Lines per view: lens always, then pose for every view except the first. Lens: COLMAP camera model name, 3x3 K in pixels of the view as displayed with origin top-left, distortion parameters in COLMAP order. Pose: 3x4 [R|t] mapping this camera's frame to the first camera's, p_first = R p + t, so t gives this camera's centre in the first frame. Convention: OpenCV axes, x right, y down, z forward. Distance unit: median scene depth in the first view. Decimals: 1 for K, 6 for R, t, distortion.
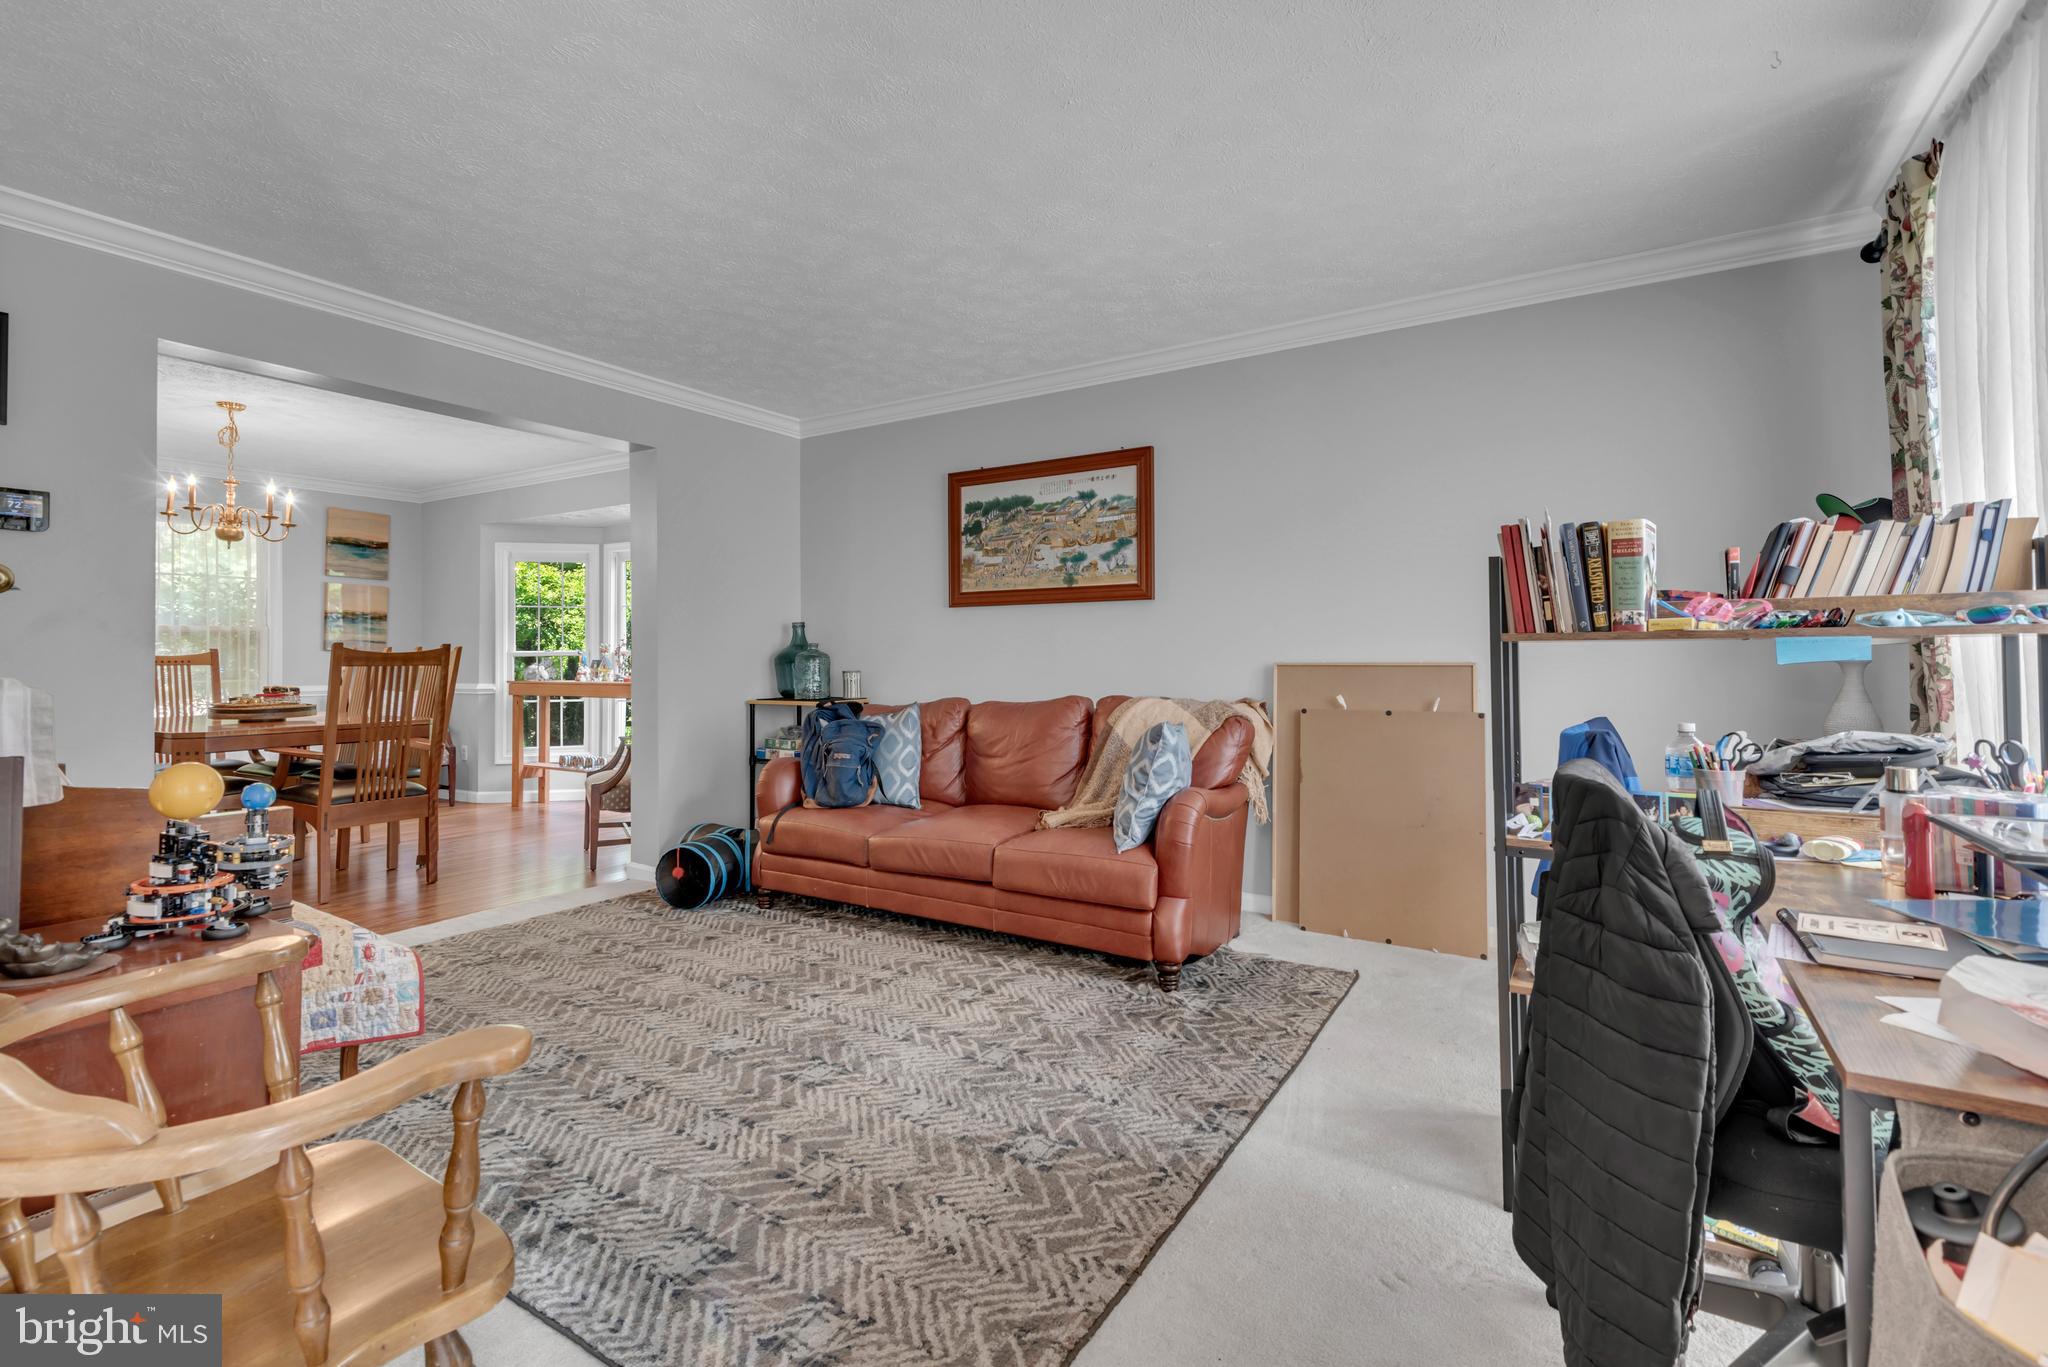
lens RADIAL K [[937.1, 0, 1035.5], [0, 937.1, 640.2], [0, 0, 1]] dist [0.012163, -0.003644]
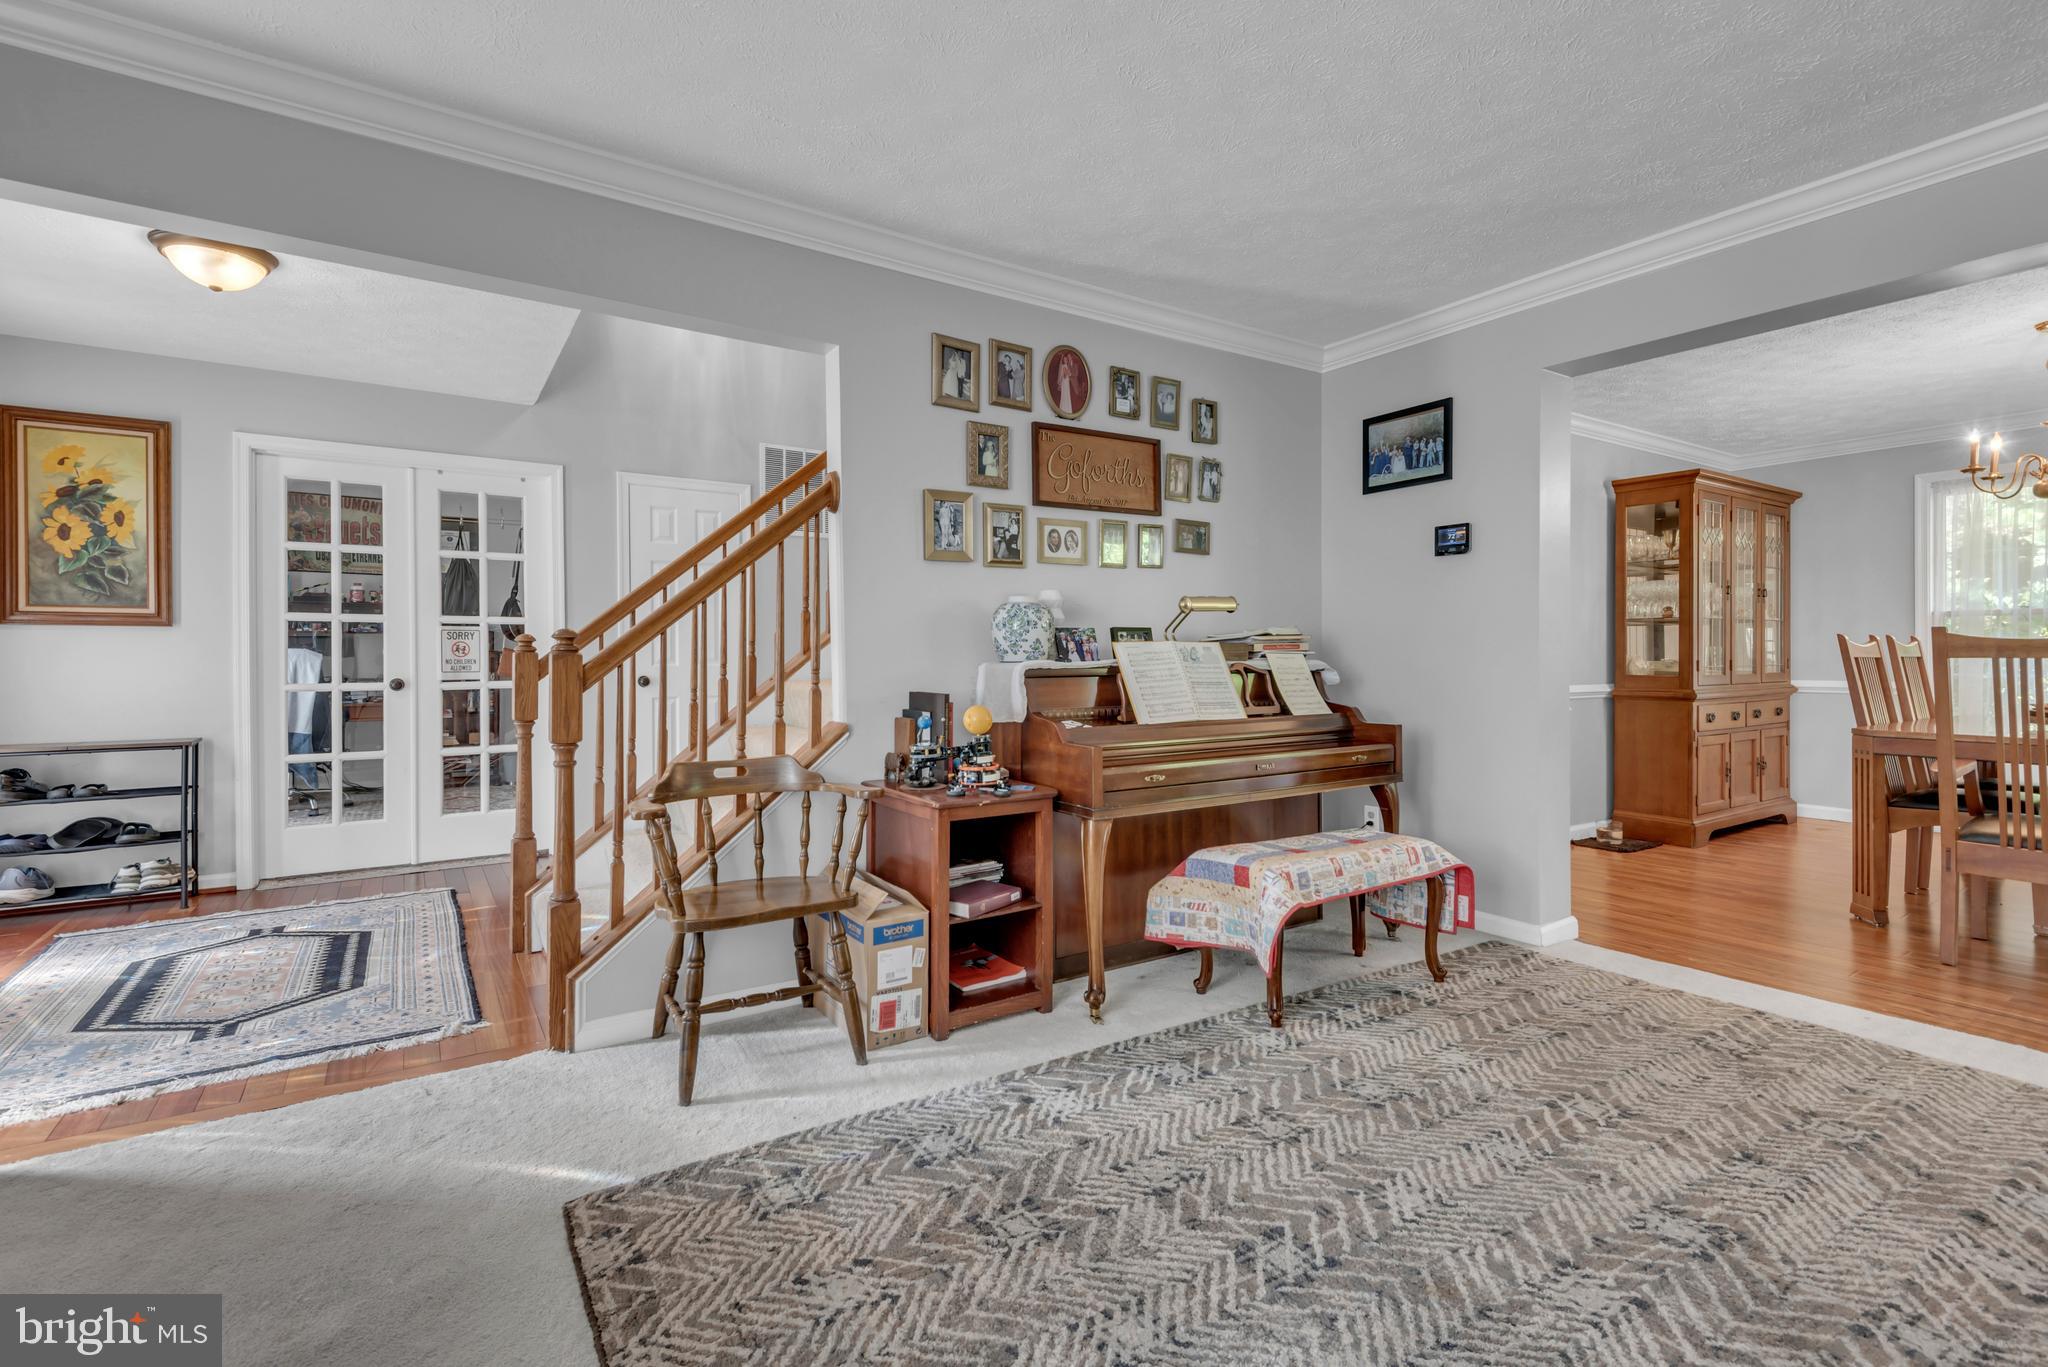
lens RADIAL K [[937.1, 0, 1034.4], [0, 937.1, 655.3], [0, 0, 1]] dist [0.012163, -0.003644]
pose [[-0.423936, 0.008014, -0.905657, 0.166698], [0.018981, 0.999820, -0.000037, 0.006567], [0.905493, -0.017206, -0.424012, 0.409862]]
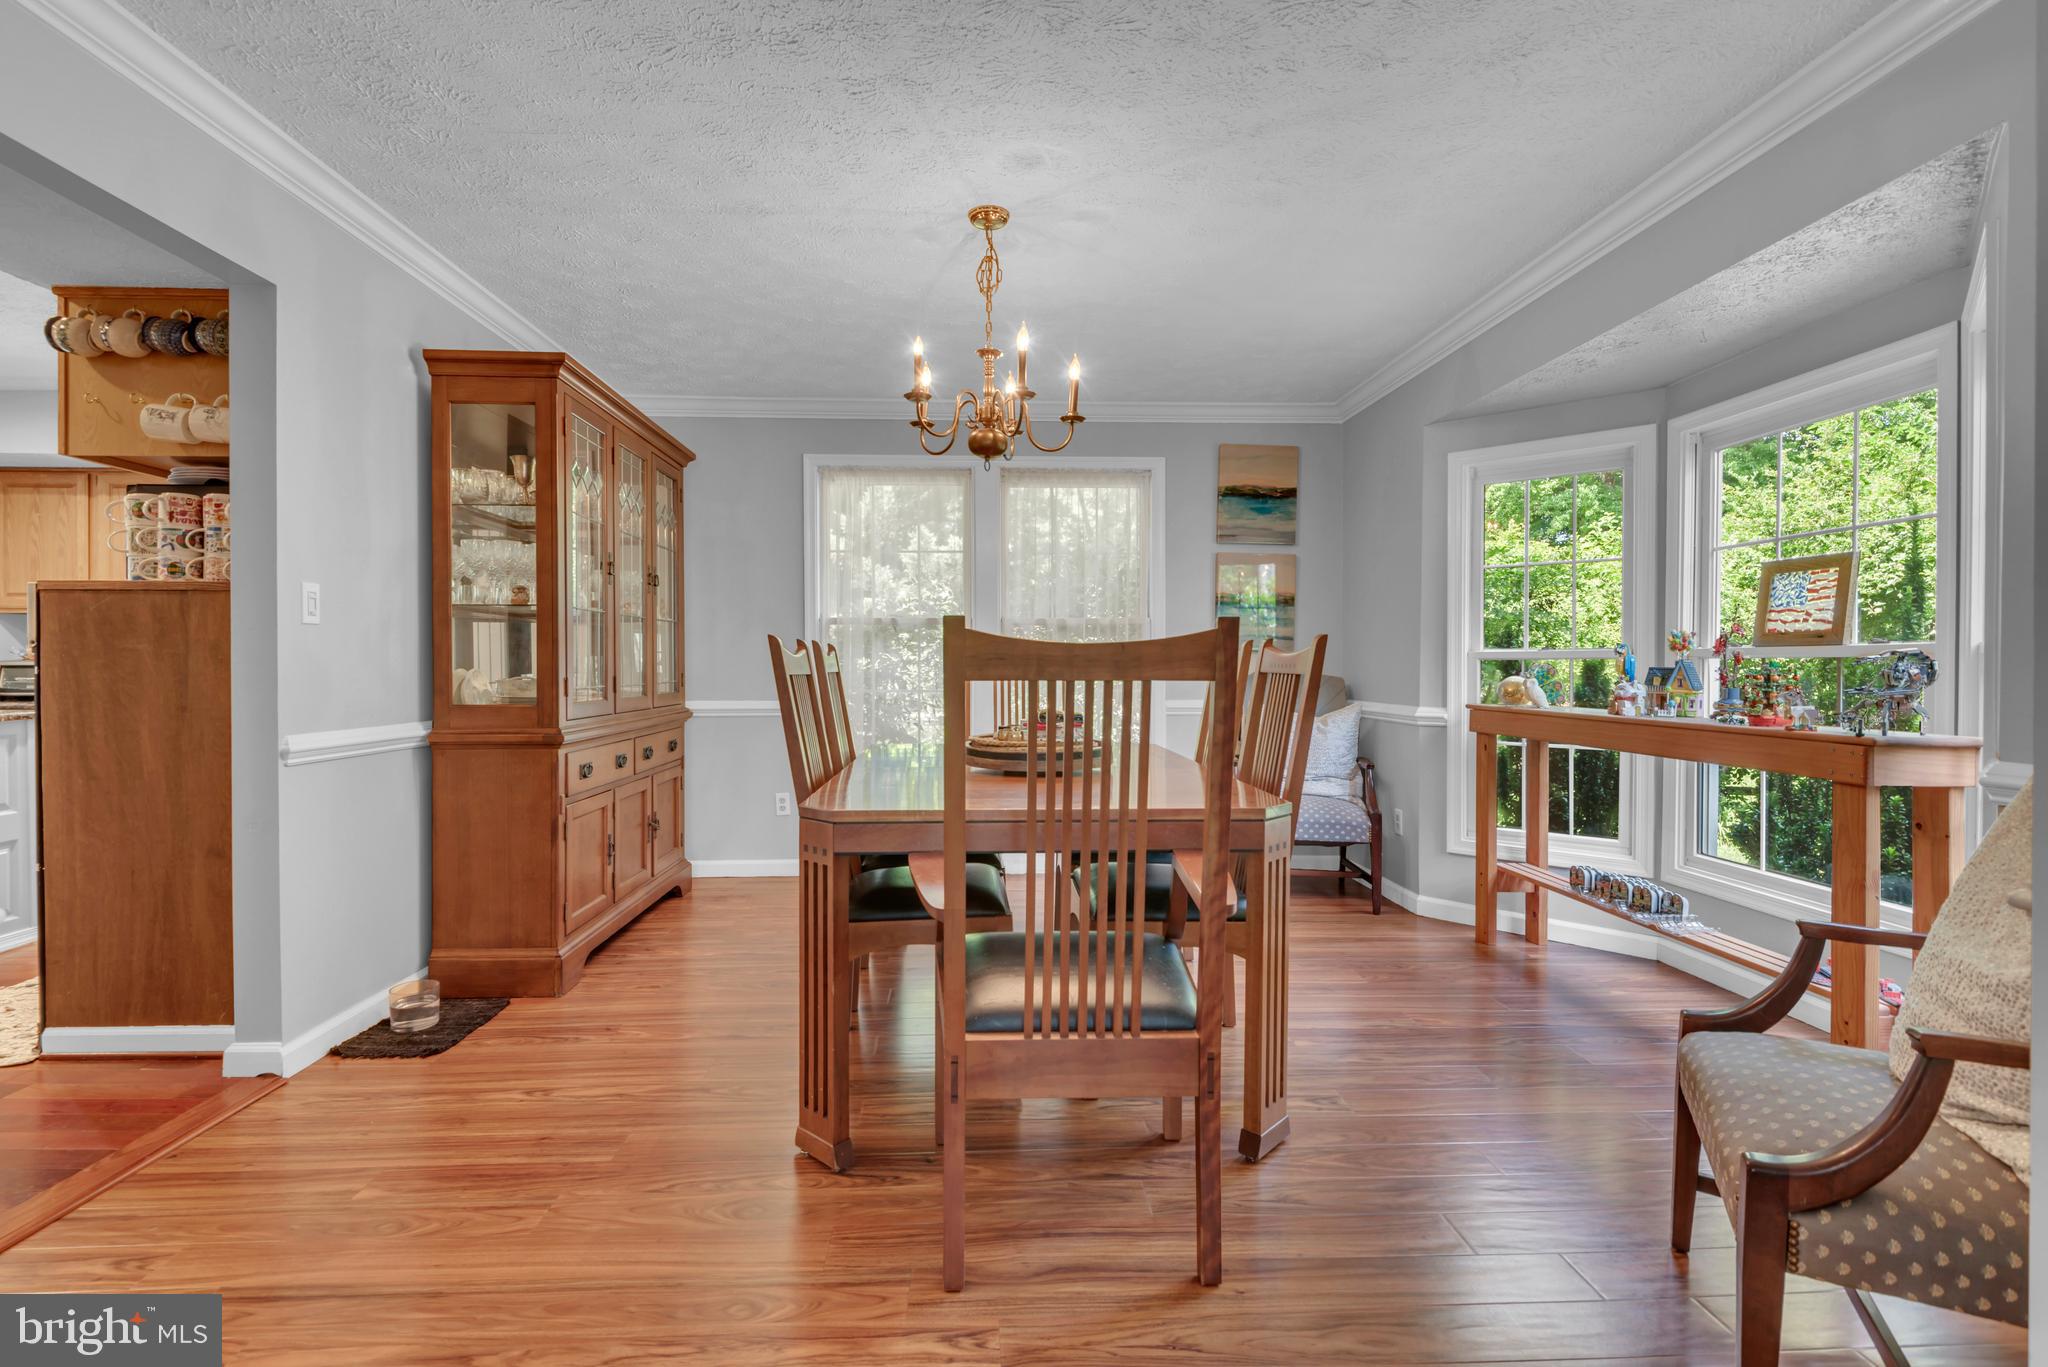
lens RADIAL K [[937.1, 0, 991.9], [0, 937.1, 676.3], [0, 0, 1]] dist [0.012163, -0.003644]
pose [[0.541232, 0.016146, -0.840718, -0.268809], [0.010941, 0.999596, 0.026240, 0.010328], [0.840802, -0.023400, 0.540836, 0.502956]]
